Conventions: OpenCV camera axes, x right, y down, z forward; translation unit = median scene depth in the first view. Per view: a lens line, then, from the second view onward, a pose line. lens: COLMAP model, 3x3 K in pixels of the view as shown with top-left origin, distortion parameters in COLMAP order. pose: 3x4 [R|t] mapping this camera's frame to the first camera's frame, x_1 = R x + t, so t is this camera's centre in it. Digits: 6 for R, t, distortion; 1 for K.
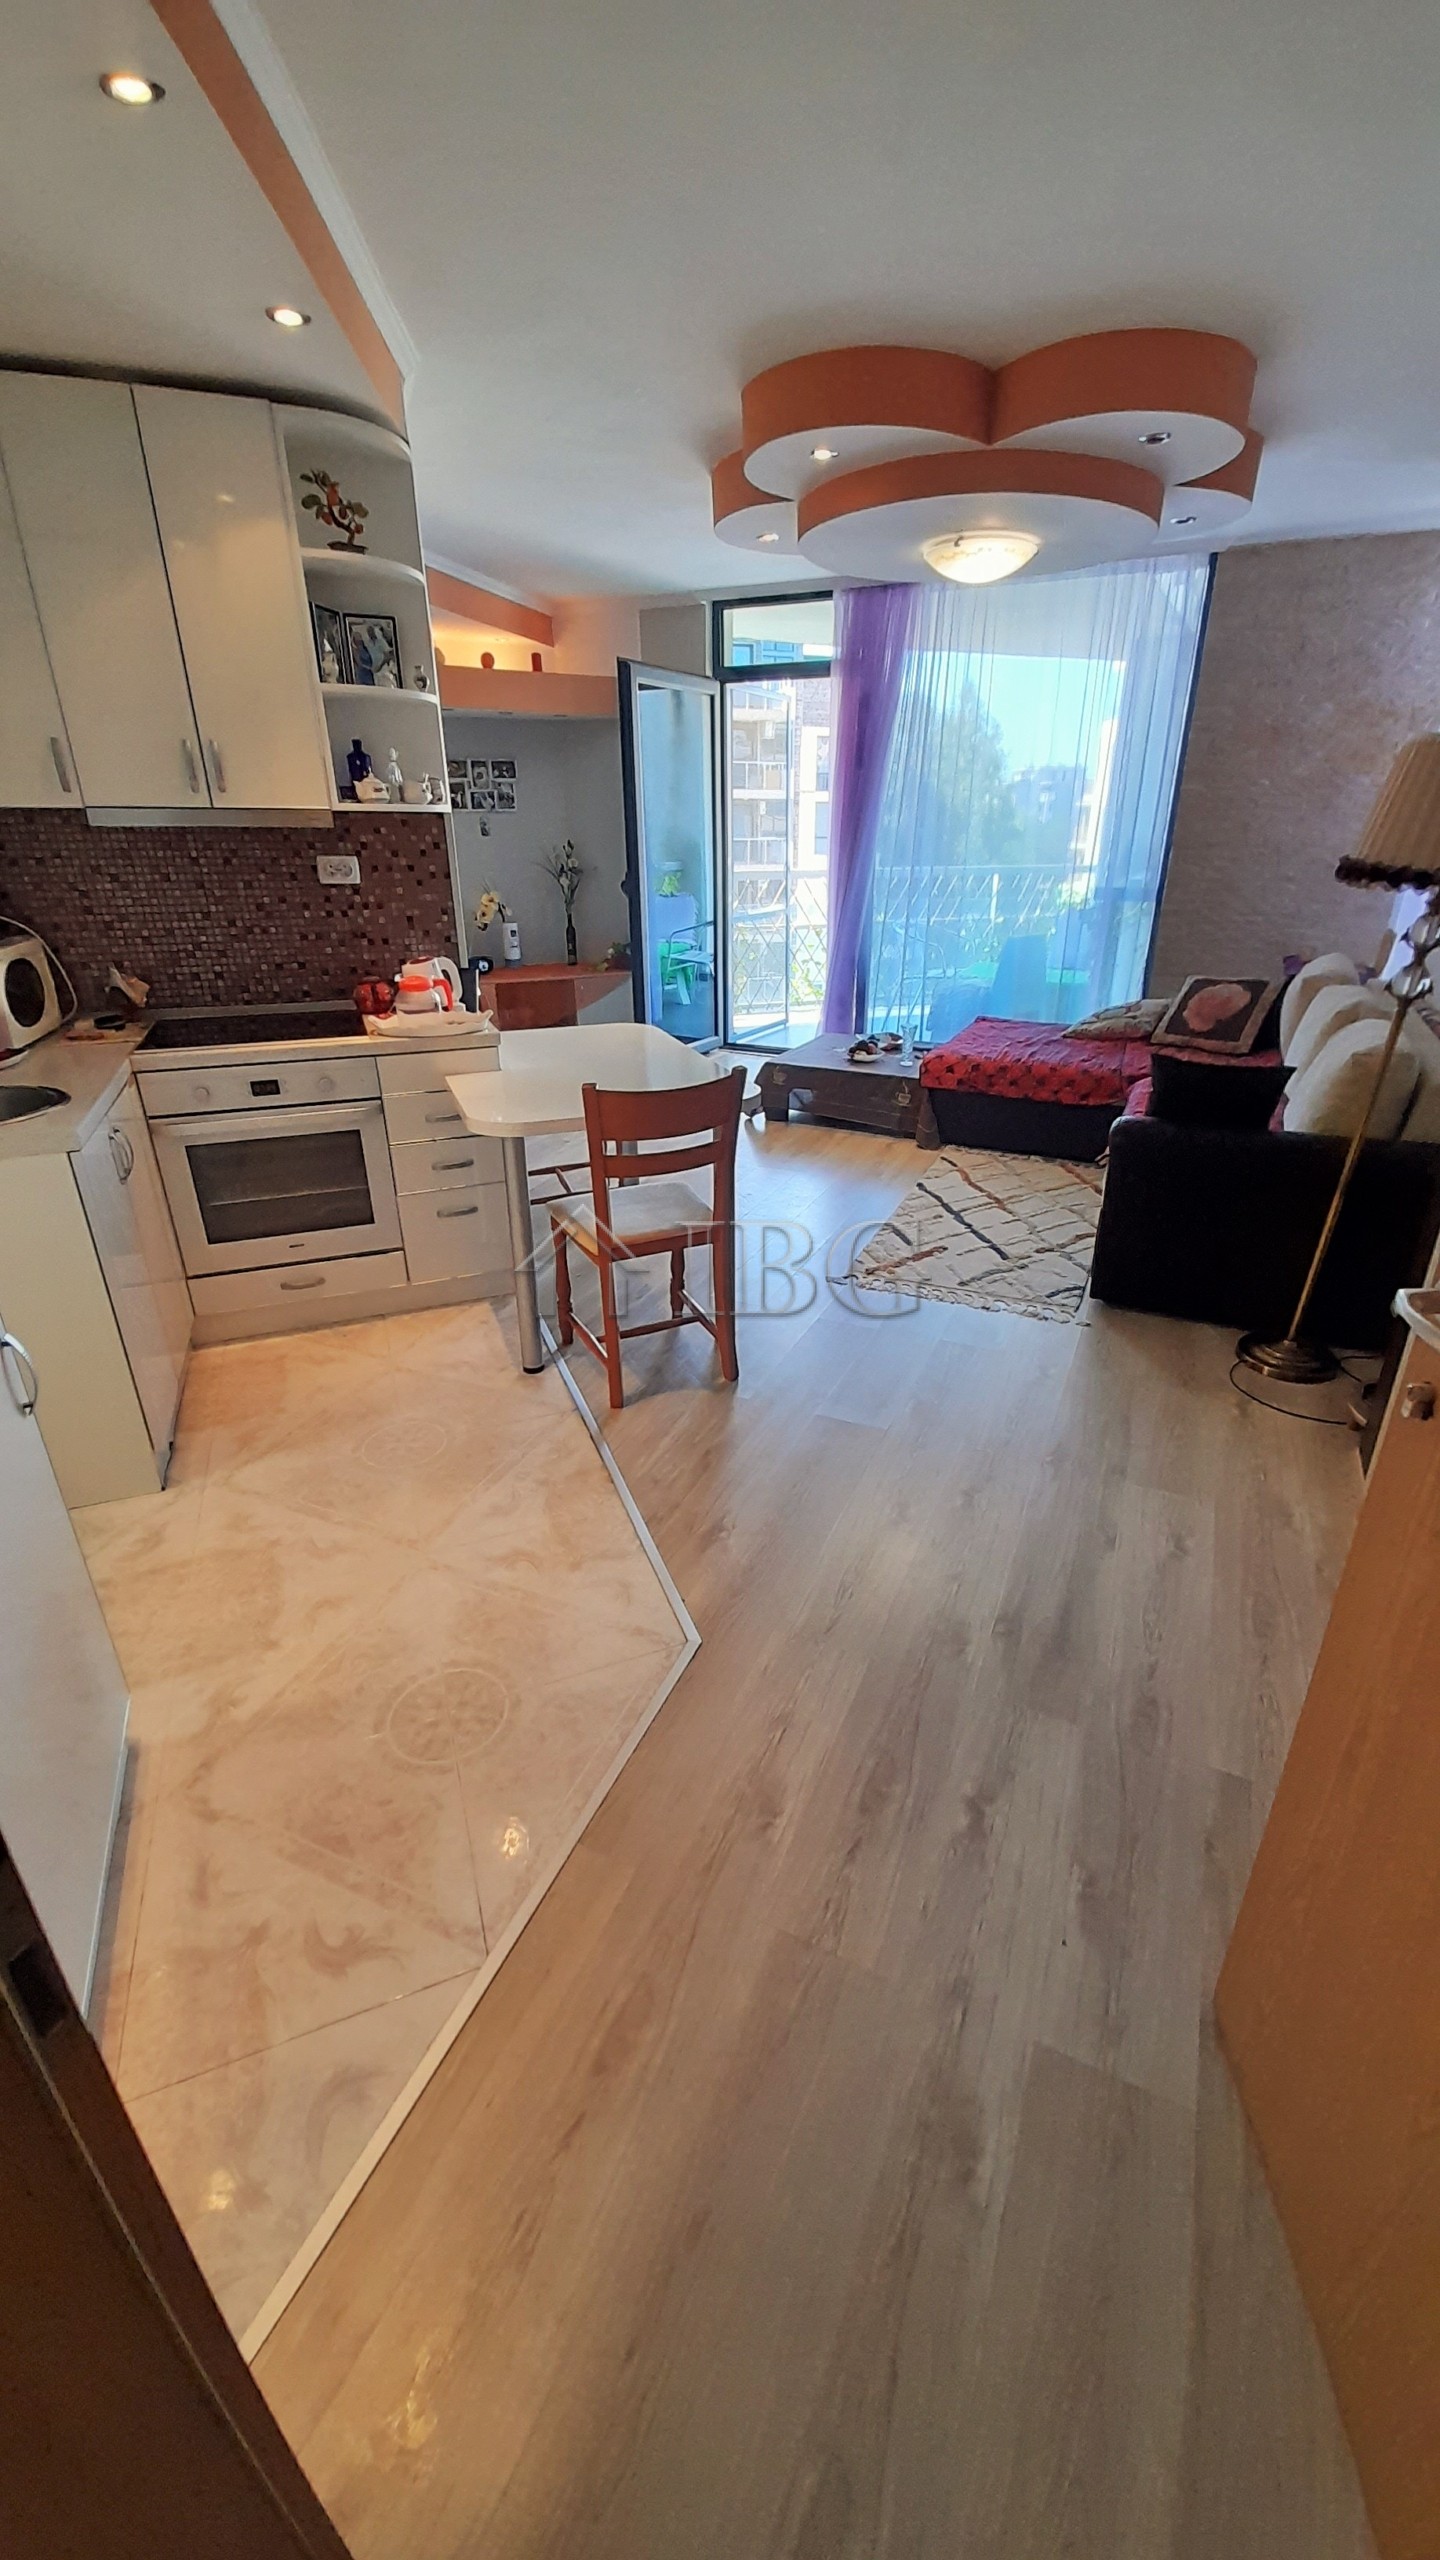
lens RADIAL K [[999.1, 0, 770.4], [0, 999.1, 1279.2], [0, 0, 1]] dist [0.001716, -0.000302]
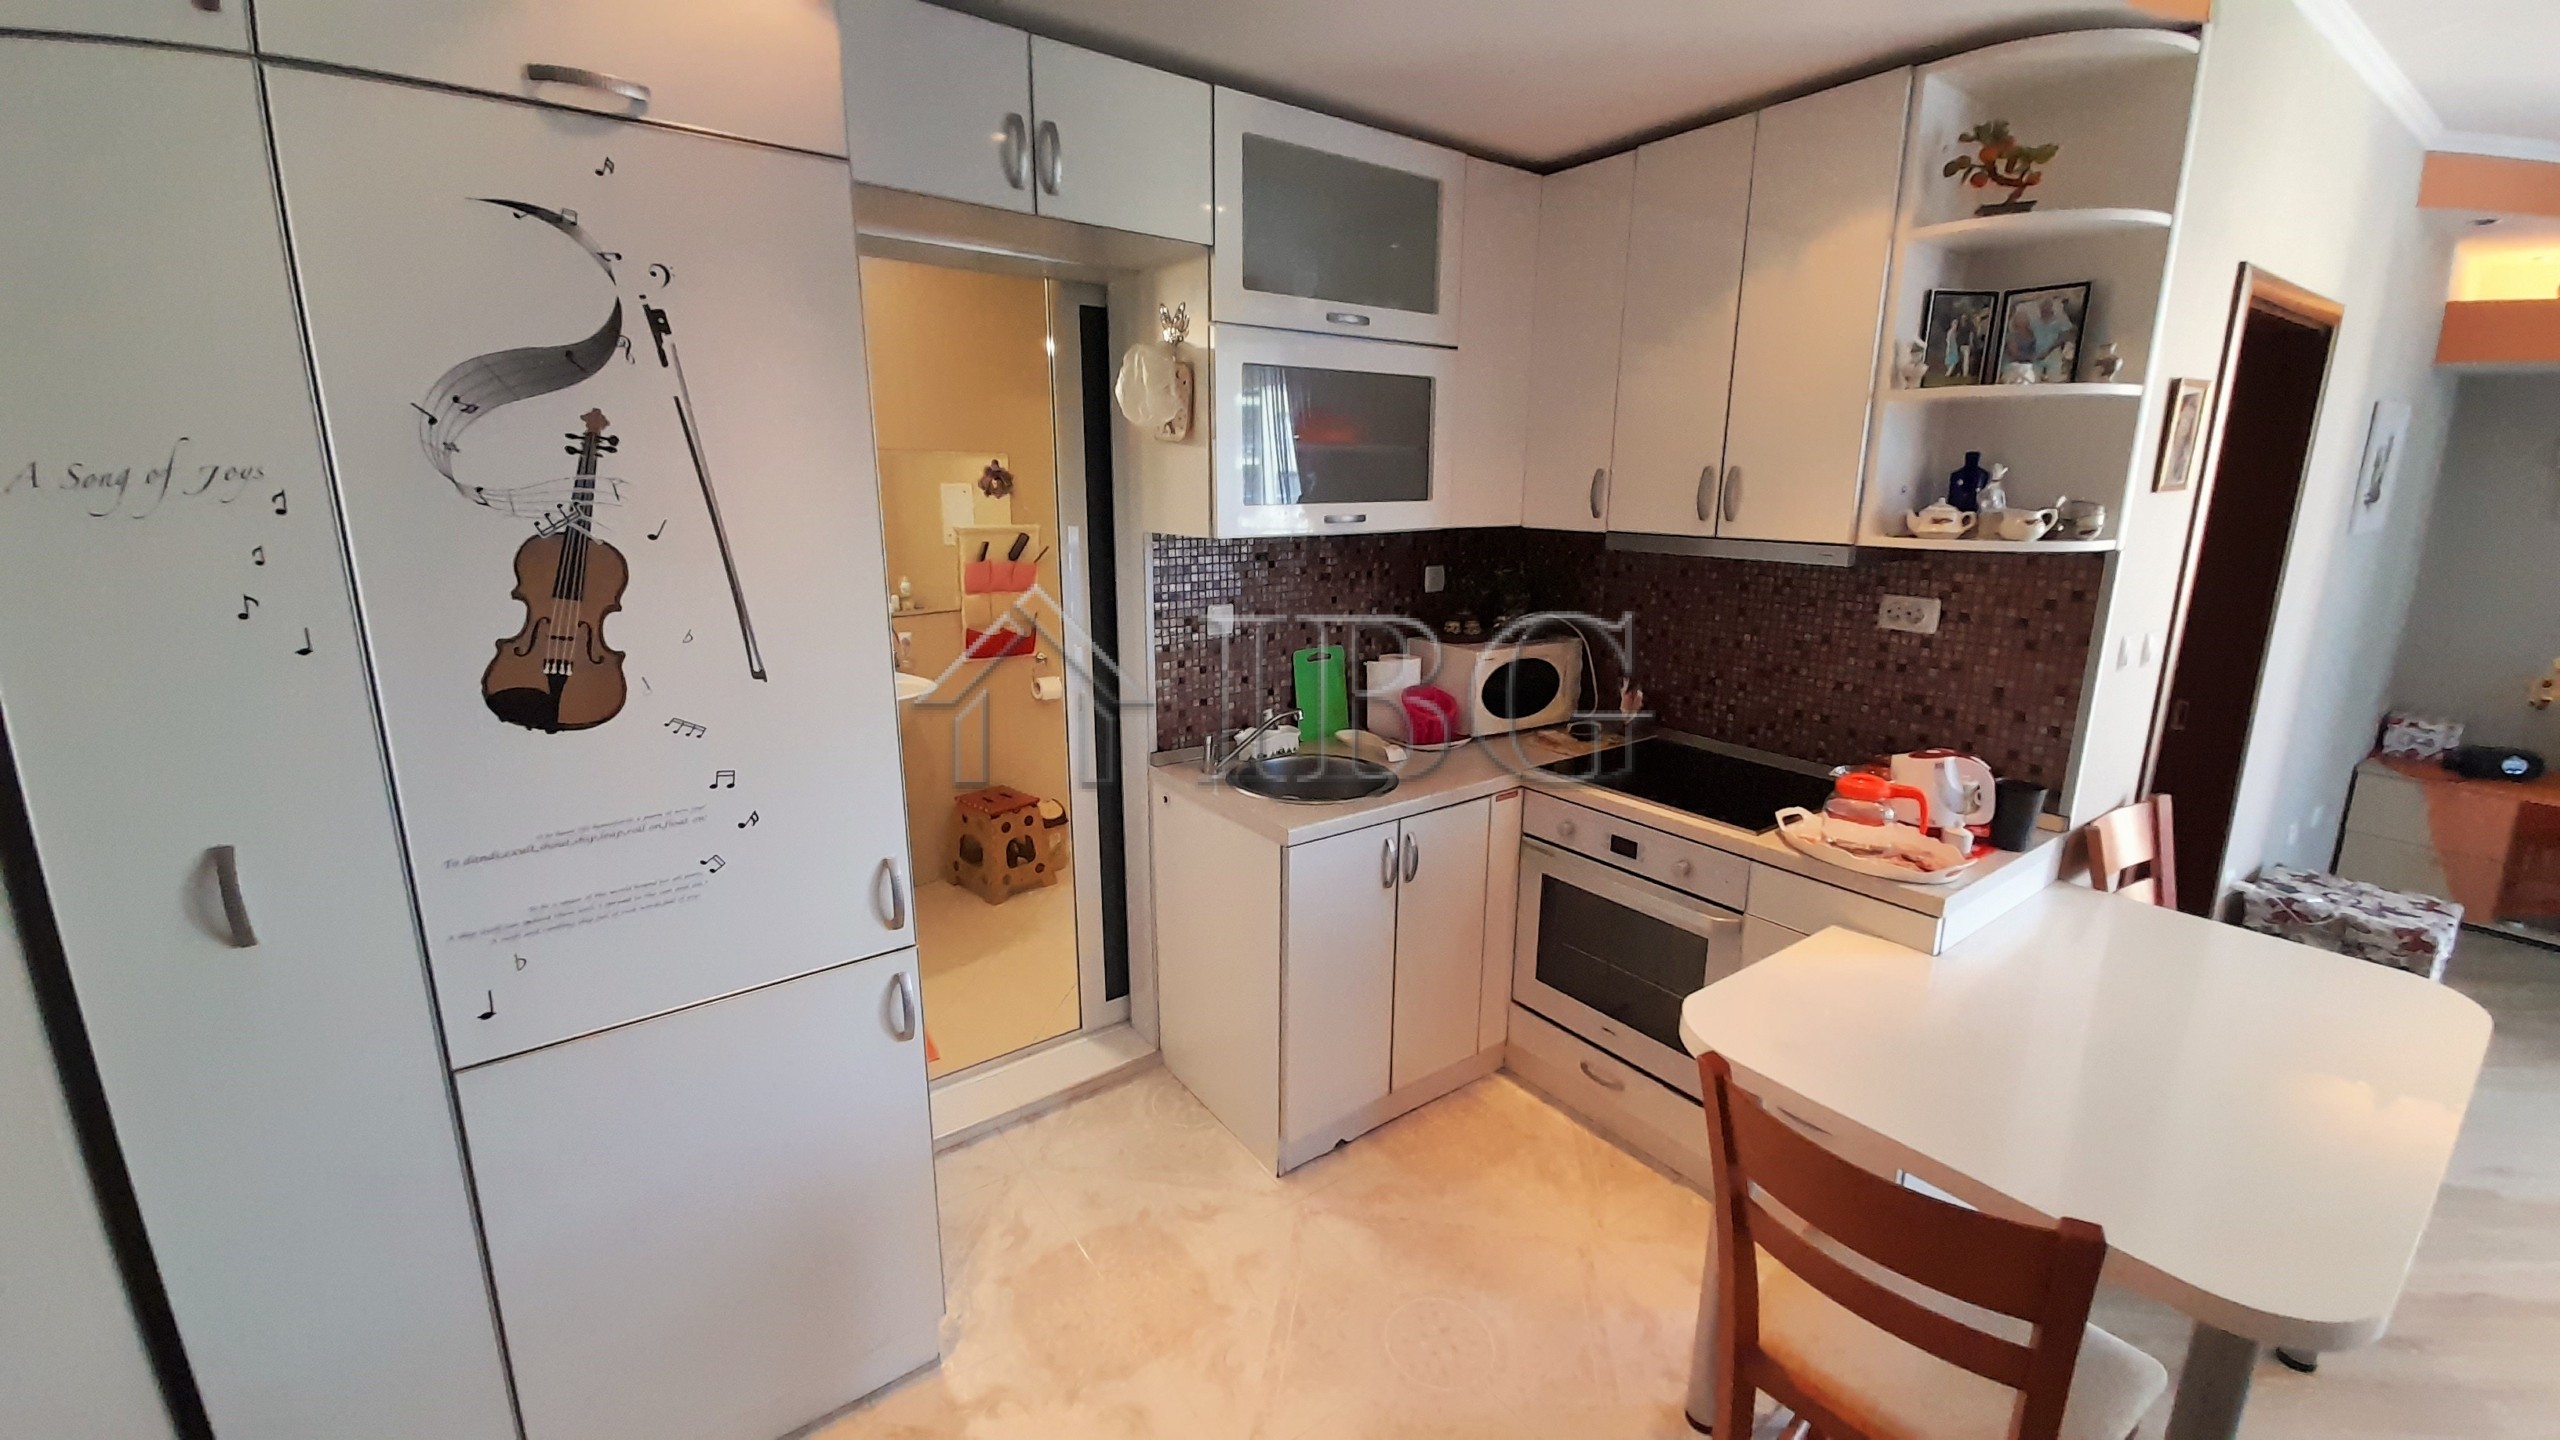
lens RADIAL K [[999.1, 0, 1279.8], [0, 999.1, 690.6], [0, 0, 1]] dist [0.001716, -0.000302]
pose [[0.223179, 0.202118, -0.953593, 0.191984], [-0.410788, 0.906660, 0.096029, -0.259683], [0.883993, 0.370293, 0.285374, 0.436844]]
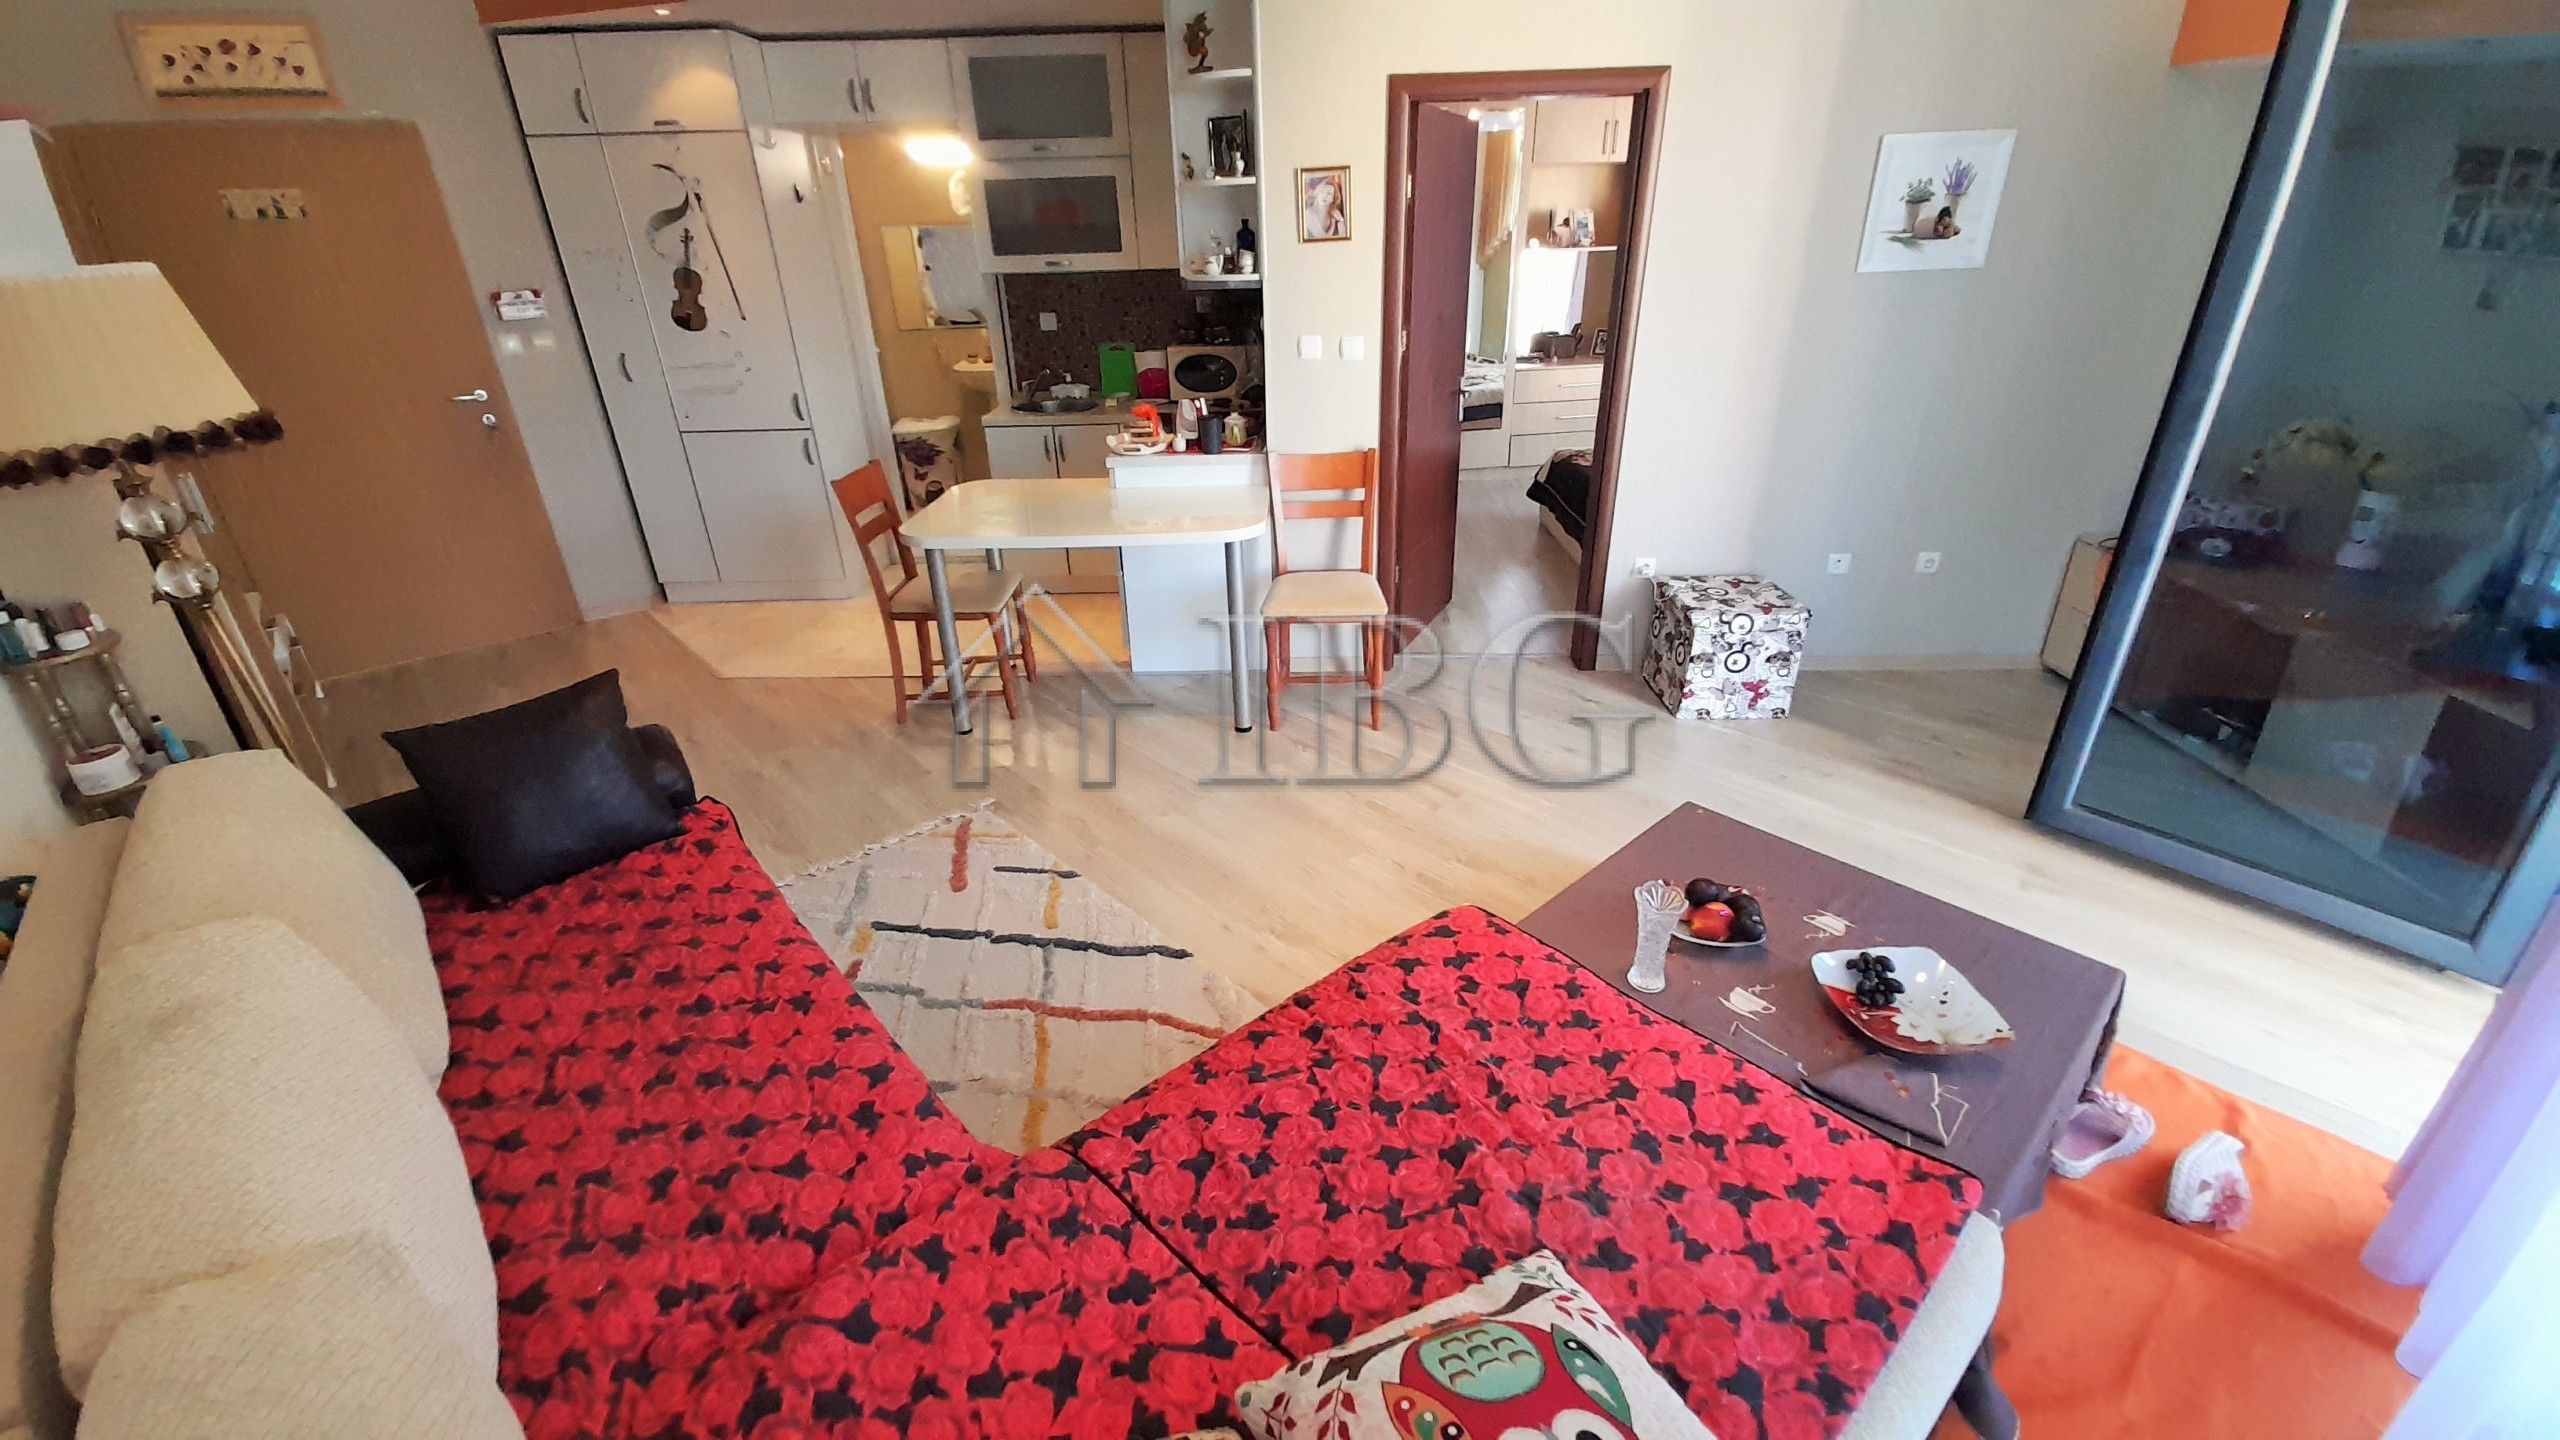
lens RADIAL K [[999.1, 0, 1279.8], [0, 999.1, 690.6], [0, 0, 1]] dist [0.001716, -0.000302]
pose [[-0.403359, 0.388910, -0.828282, 0.760083], [-0.363672, 0.762489, 0.535119, -0.751805], [0.839669, 0.517068, -0.166121, 1.494132]]
